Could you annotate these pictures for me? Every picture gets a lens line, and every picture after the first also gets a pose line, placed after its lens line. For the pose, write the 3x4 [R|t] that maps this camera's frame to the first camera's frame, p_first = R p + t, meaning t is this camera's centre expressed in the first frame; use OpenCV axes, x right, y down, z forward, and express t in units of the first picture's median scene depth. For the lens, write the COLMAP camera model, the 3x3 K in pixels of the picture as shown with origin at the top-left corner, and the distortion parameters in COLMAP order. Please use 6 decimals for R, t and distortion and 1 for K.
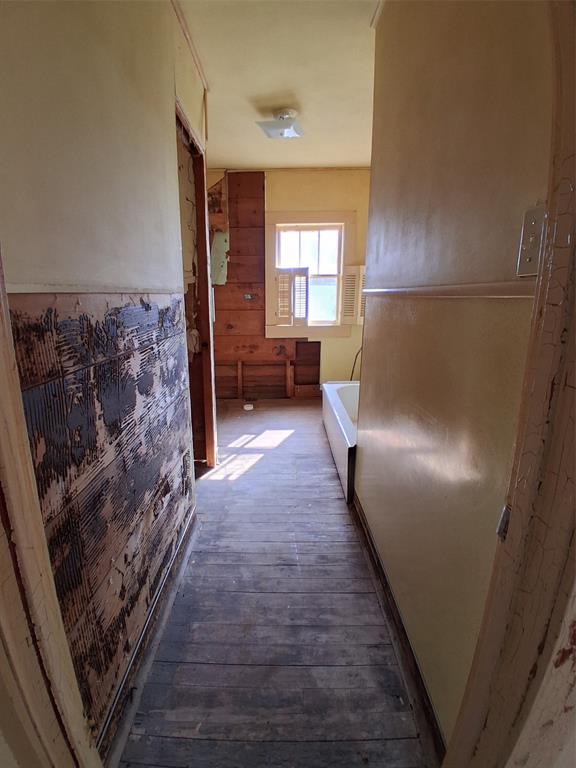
lens RADIAL K [[381.9, 0, 276.6], [0, 381.9, 381.4], [0, 0, 1]] dist [-0.002467, -0.041721]
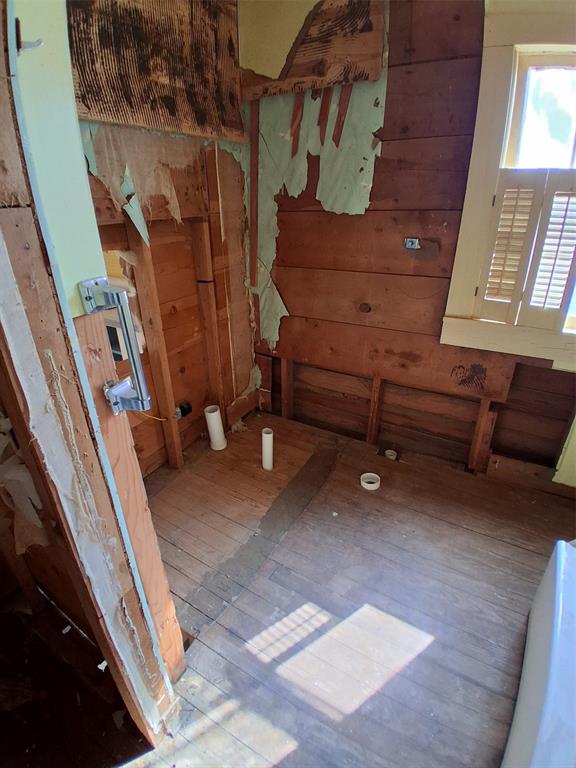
lens RADIAL K [[381.9, 0, 276.6], [0, 381.9, 381.4], [0, 0, 1]] dist [-0.002467, -0.041721]
pose [[0.849703, 0.213323, -0.482180, 0.032603], [-0.092072, 0.960480, 0.262680, -0.173261], [0.519160, -0.178805, 0.835764, 0.542295]]
